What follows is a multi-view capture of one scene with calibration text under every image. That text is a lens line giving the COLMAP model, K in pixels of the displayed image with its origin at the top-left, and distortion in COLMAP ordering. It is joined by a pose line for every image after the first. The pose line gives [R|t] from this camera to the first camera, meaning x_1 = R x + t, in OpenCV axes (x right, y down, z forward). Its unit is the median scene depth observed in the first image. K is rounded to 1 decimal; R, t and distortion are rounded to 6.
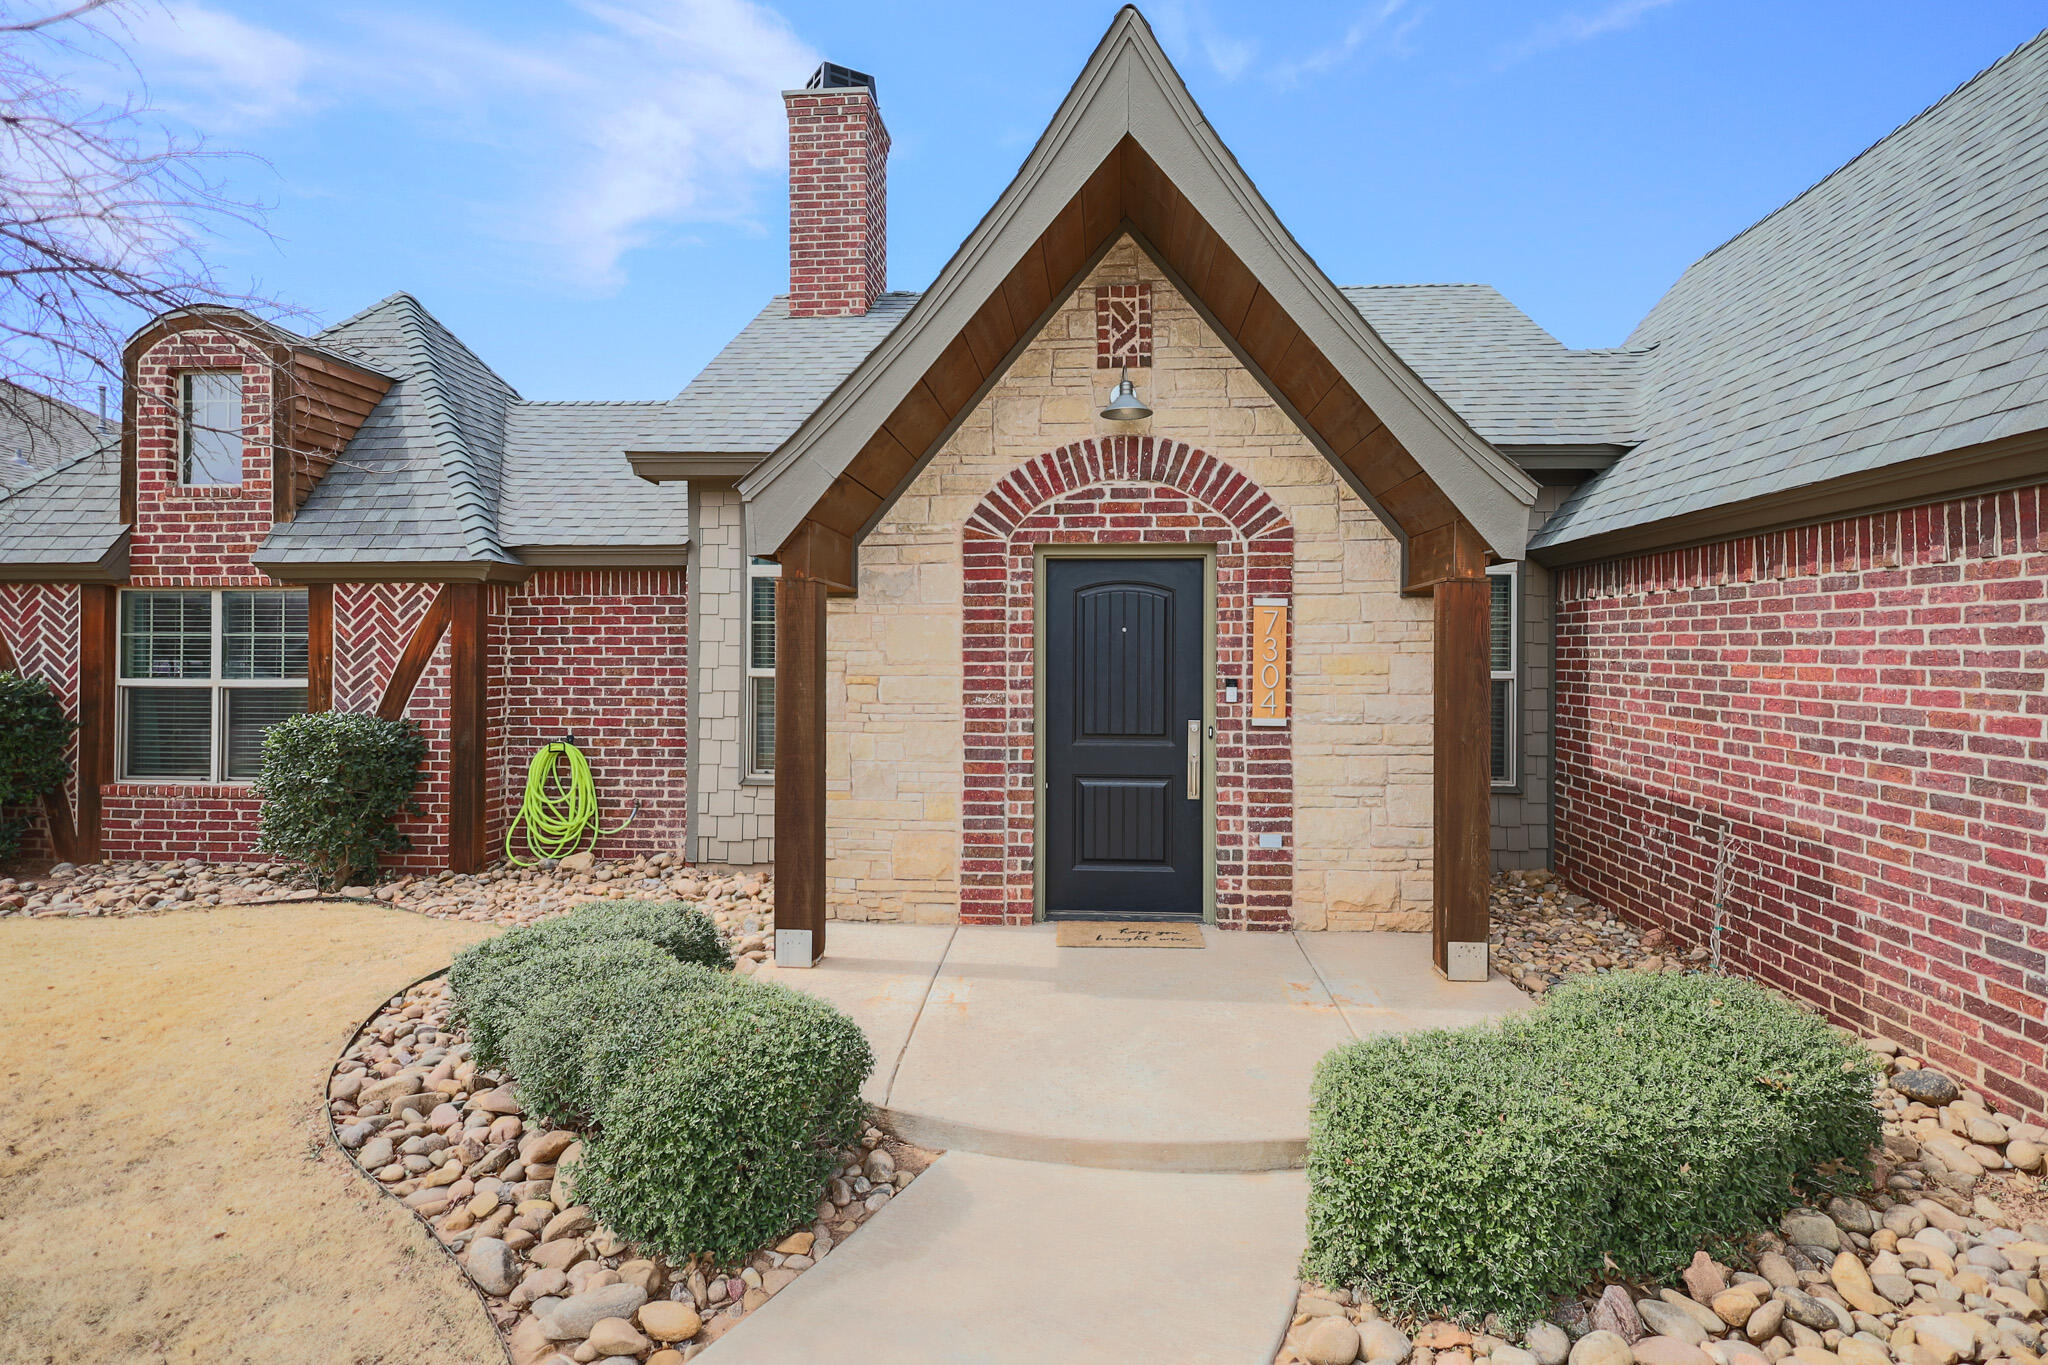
lens RADIAL K [[1022.8, 0, 1045.9], [0, 1022.8, 651.8], [0, 0, 1]] dist [-0.001197, -0.001216]
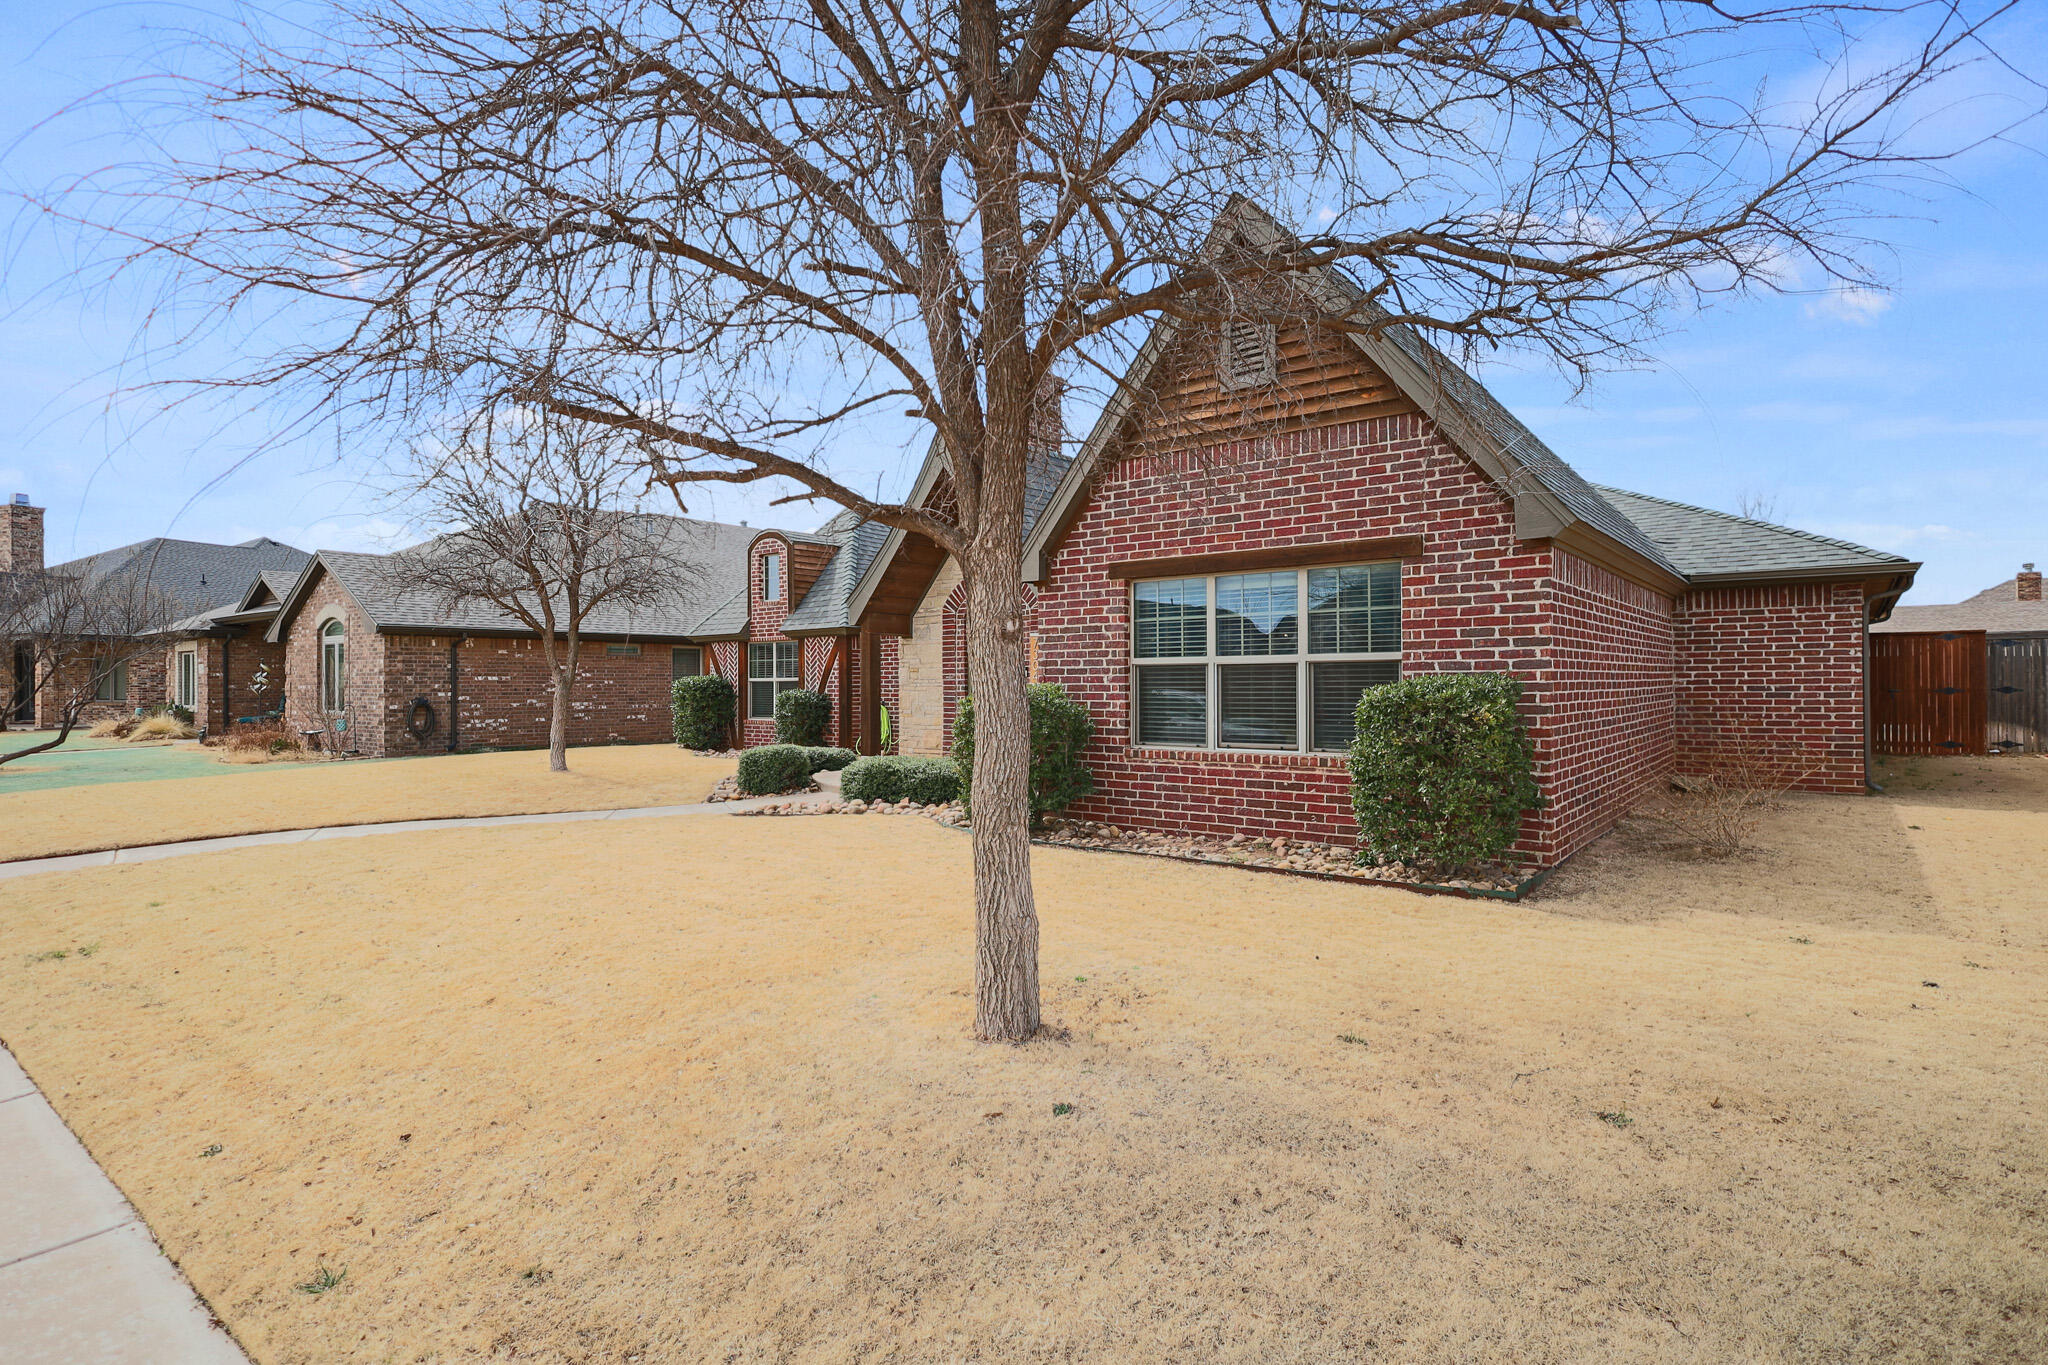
lens RADIAL K [[1022.8, 0, 1027.7], [0, 1022.8, 685.3], [0, 0, 1]] dist [-0.001197, -0.001216]
pose [[0.824759, -0.007112, -0.565439, 1.220339], [0.008656, 0.999963, 0.000049, 0.055079], [0.565418, -0.004935, 0.824790, -0.782379]]
